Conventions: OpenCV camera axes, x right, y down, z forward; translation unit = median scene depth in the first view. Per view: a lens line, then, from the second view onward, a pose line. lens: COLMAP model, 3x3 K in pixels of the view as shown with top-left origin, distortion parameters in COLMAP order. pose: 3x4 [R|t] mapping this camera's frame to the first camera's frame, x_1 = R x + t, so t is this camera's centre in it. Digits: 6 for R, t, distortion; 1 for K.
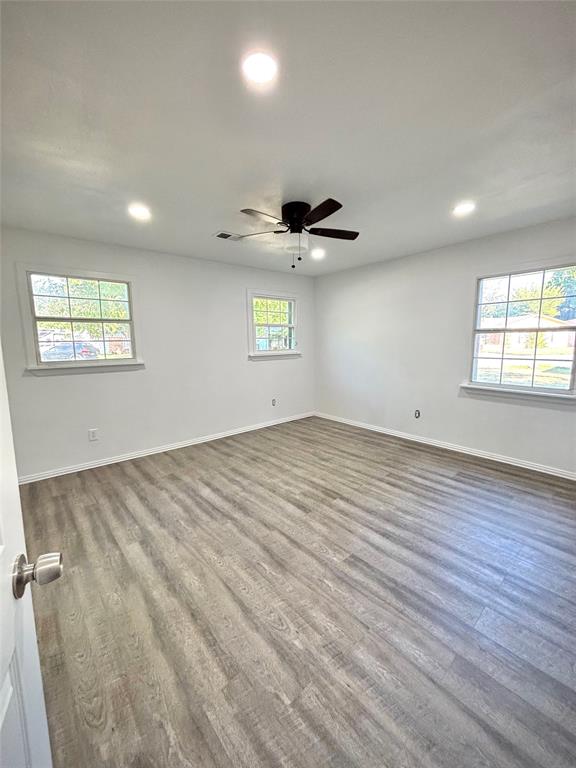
lens RADIAL K [[309.9, 0, 287.8], [0, 309.9, 382.5], [0, 0, 1]] dist [0.002799, 0.000846]
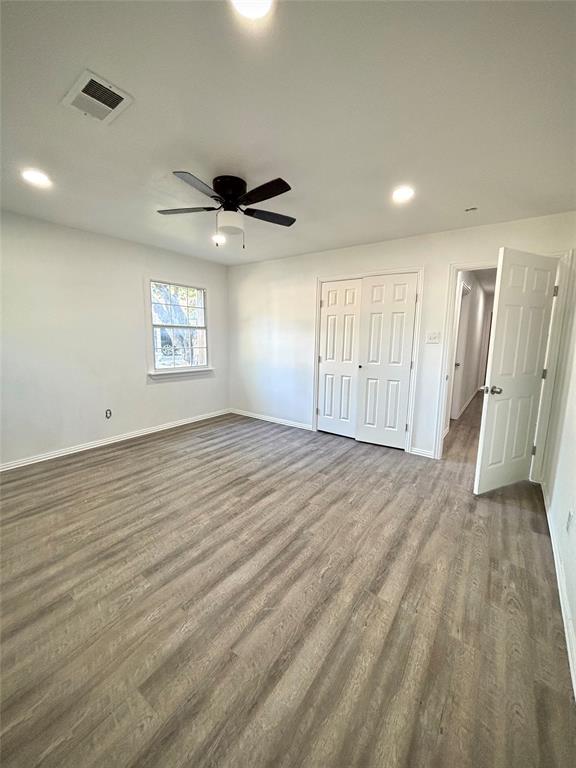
lens RADIAL K [[309.9, 0, 288.8], [0, 309.9, 381.6], [0, 0, 1]] dist [0.002799, 0.000846]
pose [[-0.239675, -0.138752, 0.960887, -0.862392], [0.117398, 0.978330, 0.170553, -0.128437], [-0.963729, 0.153684, -0.218192, 1.021910]]
